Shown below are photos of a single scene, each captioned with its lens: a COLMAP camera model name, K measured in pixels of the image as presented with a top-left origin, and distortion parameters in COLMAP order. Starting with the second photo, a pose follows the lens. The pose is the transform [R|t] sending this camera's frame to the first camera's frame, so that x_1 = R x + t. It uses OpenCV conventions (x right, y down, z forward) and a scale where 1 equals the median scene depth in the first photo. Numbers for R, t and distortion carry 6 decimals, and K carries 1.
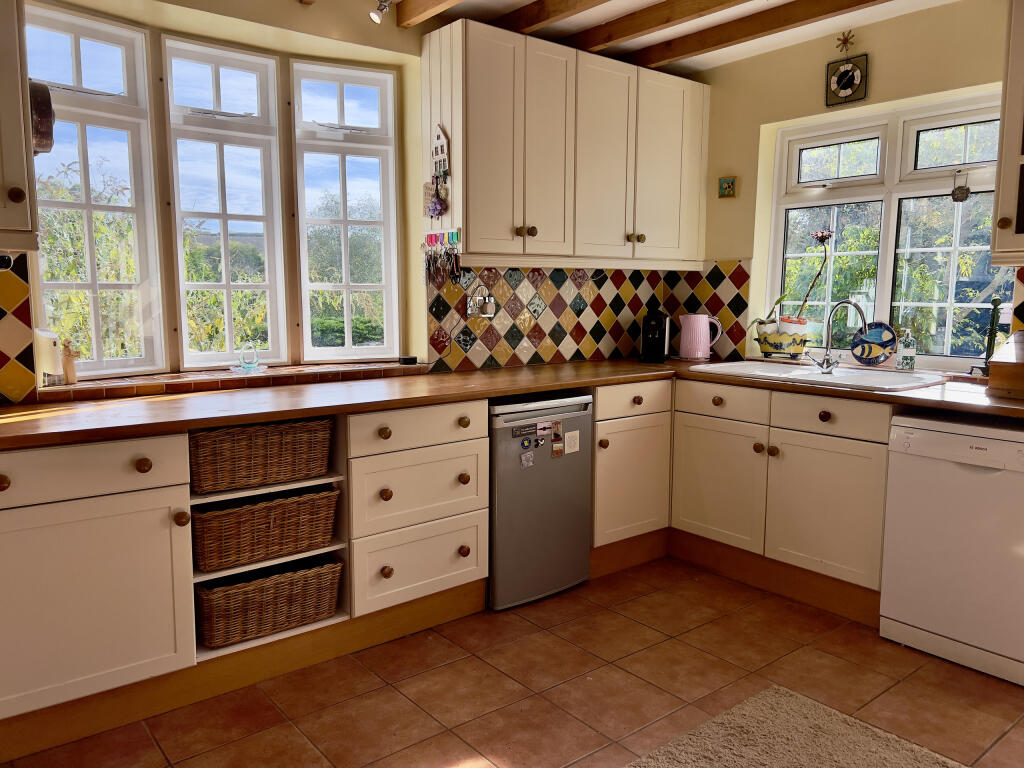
lens RADIAL K [[762.2, 0, 509.6], [0, 762.2, 389.4], [0, 0, 1]] dist [0.050586, -0.050606]
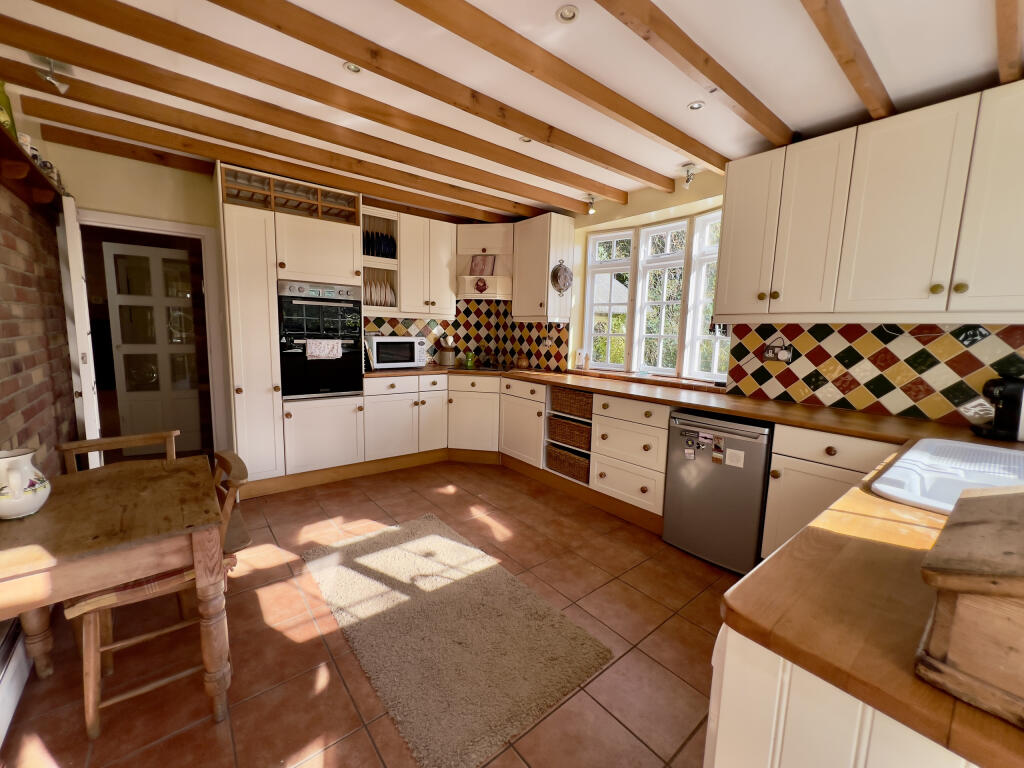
lens RADIAL K [[410.7, 0, 510.9], [0, 410.7, 382.9], [0, 0, 1]] dist [-0.007885, -0.000211]
pose [[0.004148, 0.121086, -0.992633, 0.768323], [-0.159651, 0.979990, 0.118877, -0.078590], [0.987165, 0.157982, 0.023396, 0.605159]]
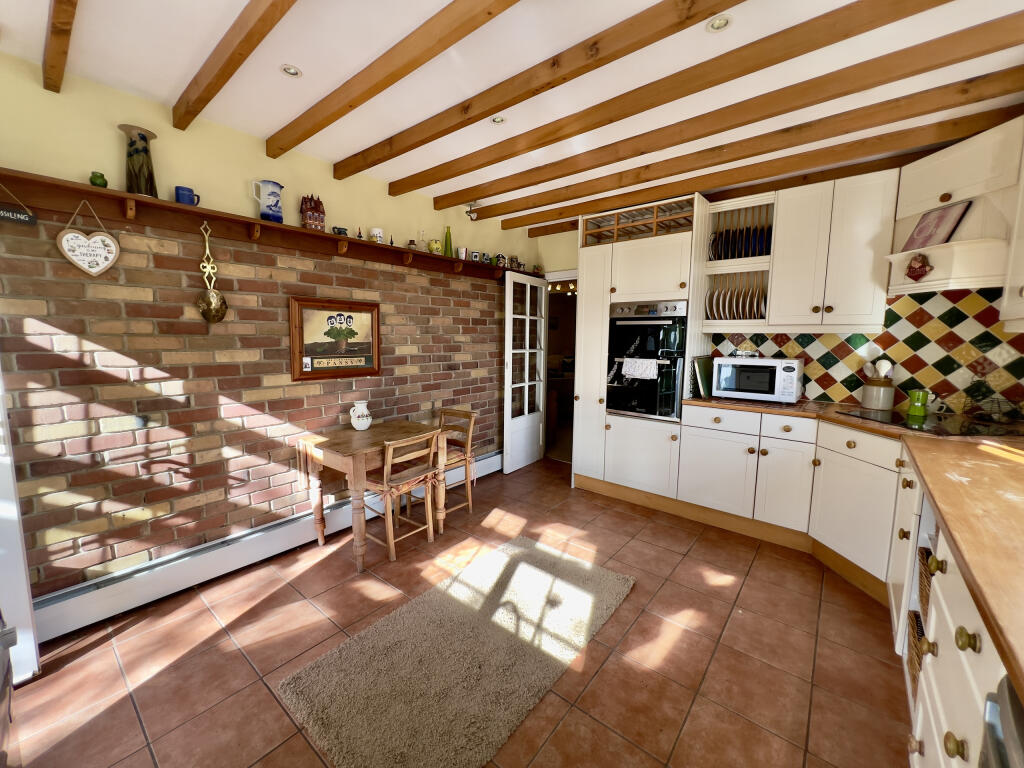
lens RADIAL K [[410.7, 0, 510.5], [0, 410.7, 381.8], [0, 0, 1]] dist [-0.007885, -0.000211]
pose [[-0.979814, 0.009182, -0.199699, 0.260366], [-0.038832, 0.971176, 0.235180, -0.157060], [0.196102, 0.238188, -0.951215, 1.053851]]
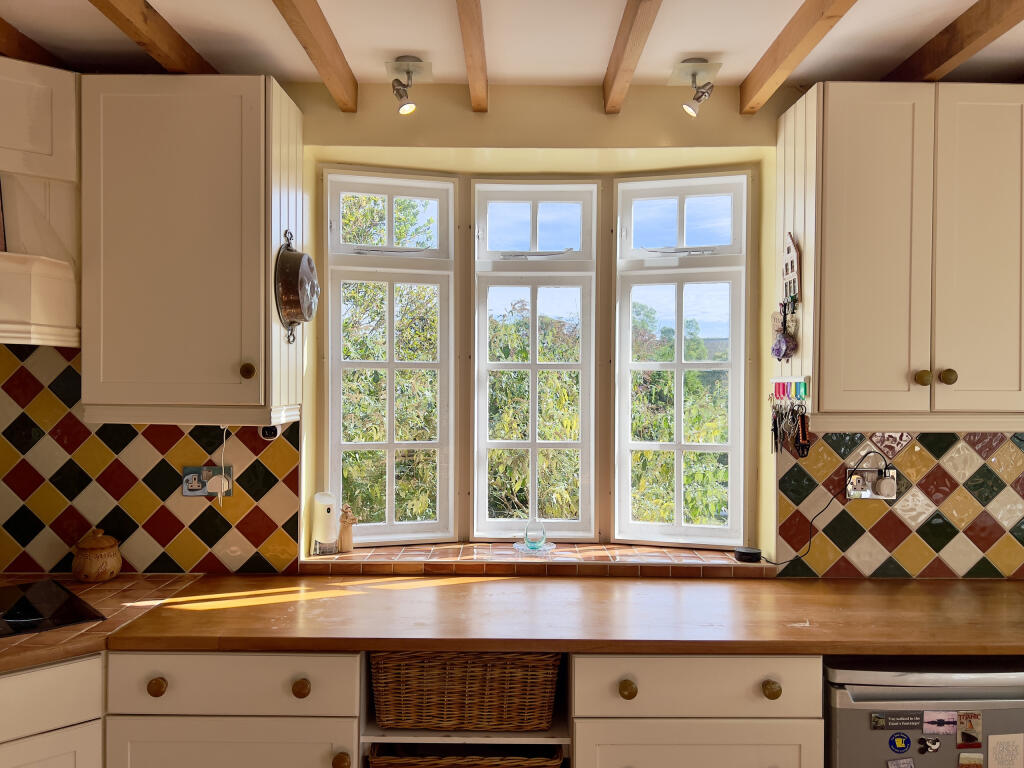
lens RADIAL K [[762.2, 0, 509.5], [0, 762.2, 391.1], [0, 0, 1]] dist [0.050586, -0.050606]
pose [[0.784234, 0.005928, -0.620437, 0.148411], [-0.085350, 0.991479, -0.098410, -0.109489], [0.614567, 0.130131, 0.778058, 0.311595]]
